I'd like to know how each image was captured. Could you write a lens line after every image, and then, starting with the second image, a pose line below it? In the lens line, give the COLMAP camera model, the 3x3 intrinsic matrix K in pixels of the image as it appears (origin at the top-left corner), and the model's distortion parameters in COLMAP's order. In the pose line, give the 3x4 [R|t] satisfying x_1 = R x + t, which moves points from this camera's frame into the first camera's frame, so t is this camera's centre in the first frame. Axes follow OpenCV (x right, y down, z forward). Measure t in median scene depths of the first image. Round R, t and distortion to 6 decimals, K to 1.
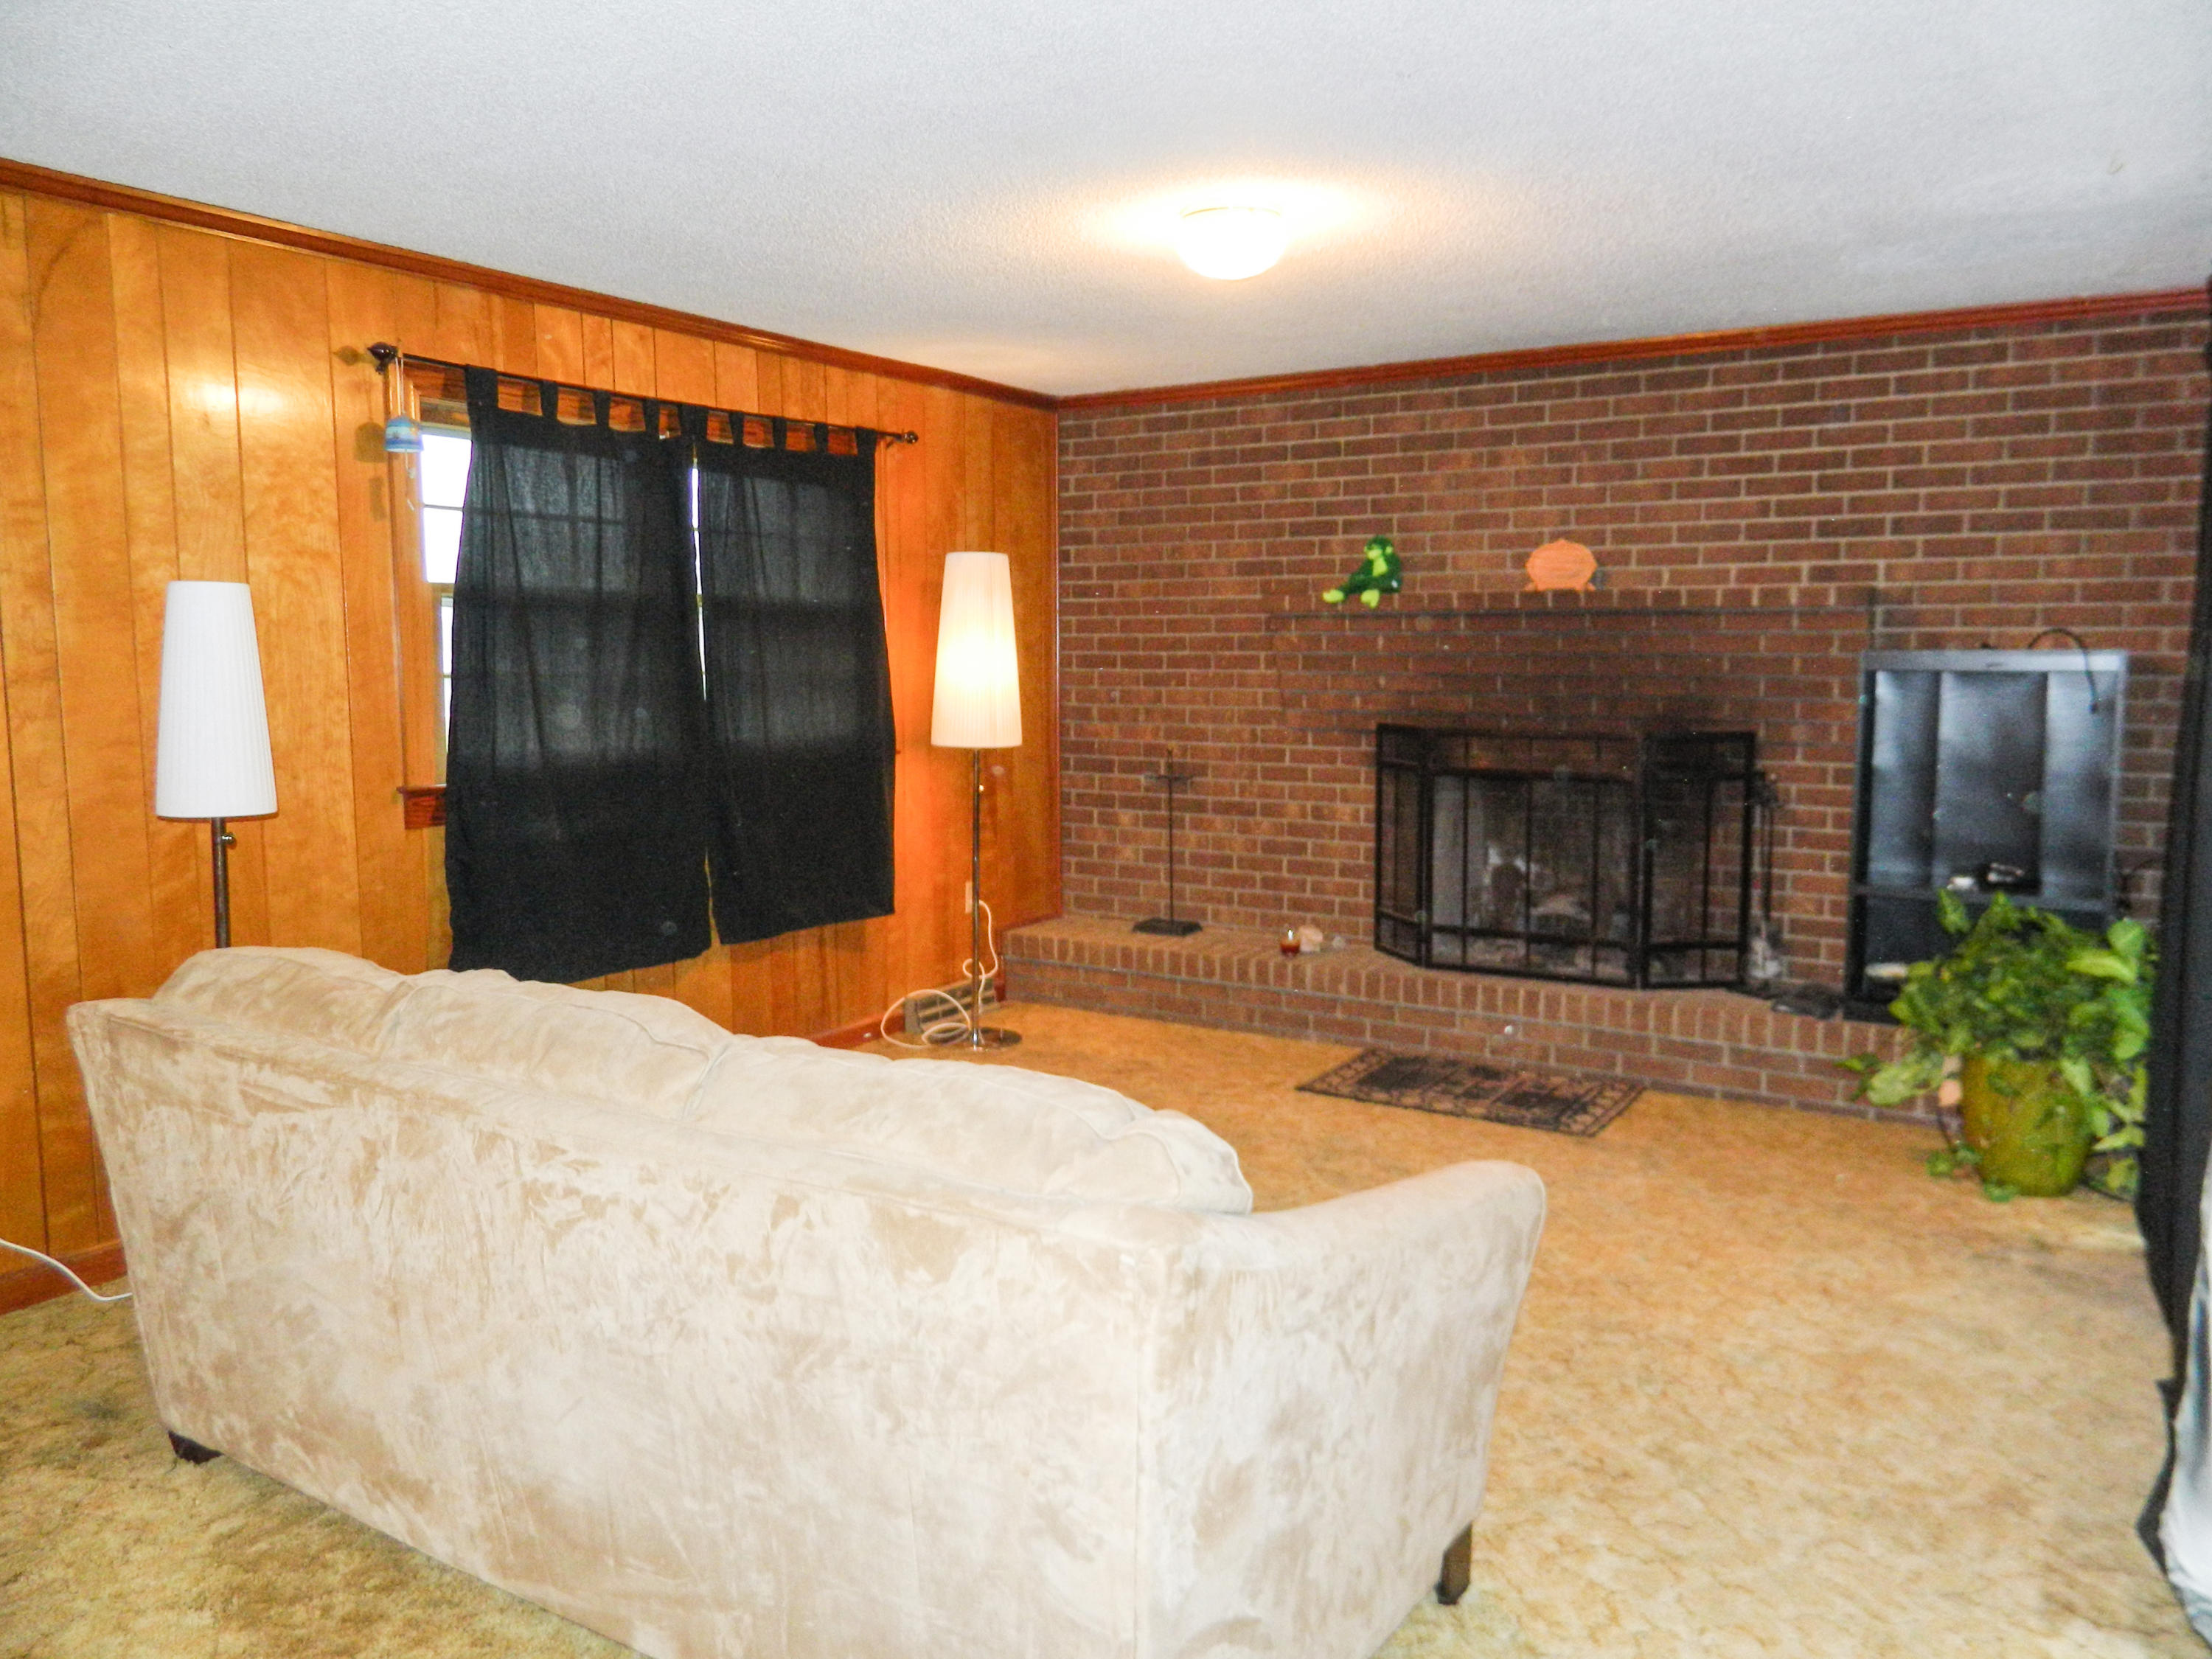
lens RADIAL K [[1667.4, 0, 1112.3], [0, 1667.4, 825.5], [0, 0, 1]] dist [0.032097, -0.014882]
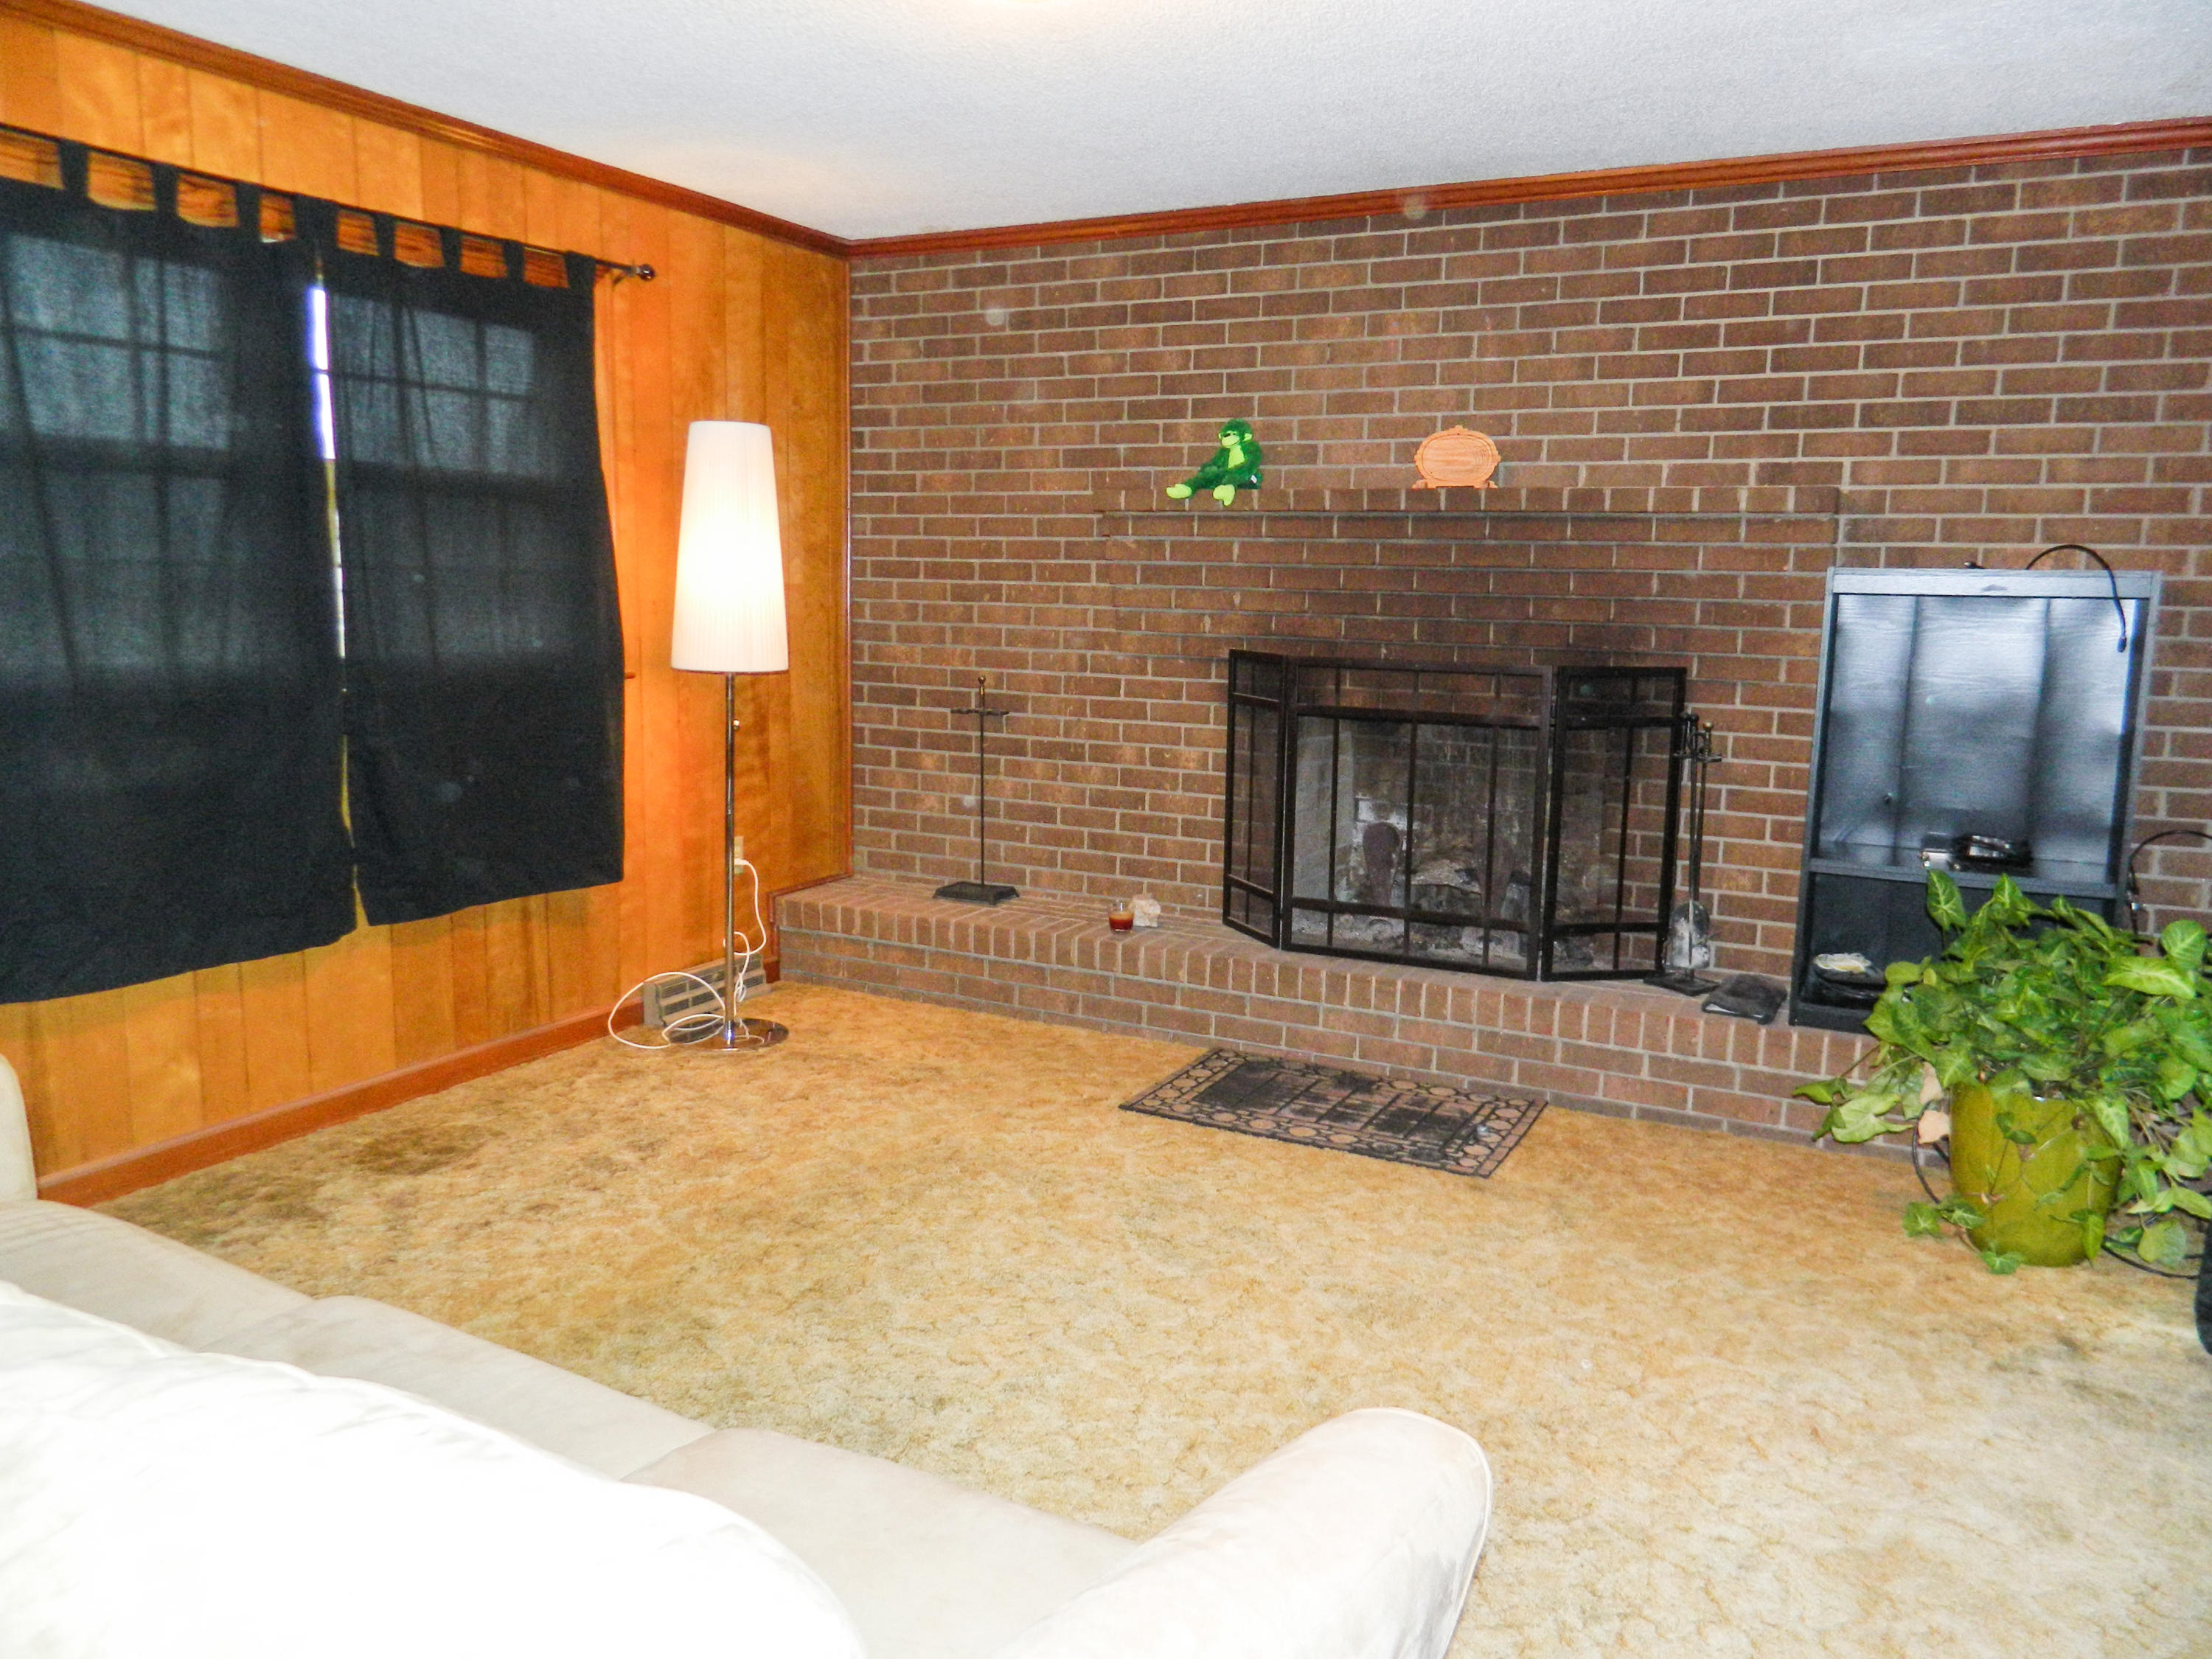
lens RADIAL K [[1667.4, 0, 1100.4], [0, 1667.4, 828.8], [0, 0, 1]] dist [0.032097, -0.014882]
pose [[0.997019, 0.008956, 0.076641, 0.037393], [-0.012416, 0.998919, 0.044789, -0.010677], [-0.076157, -0.045607, 0.996052, 0.208180]]
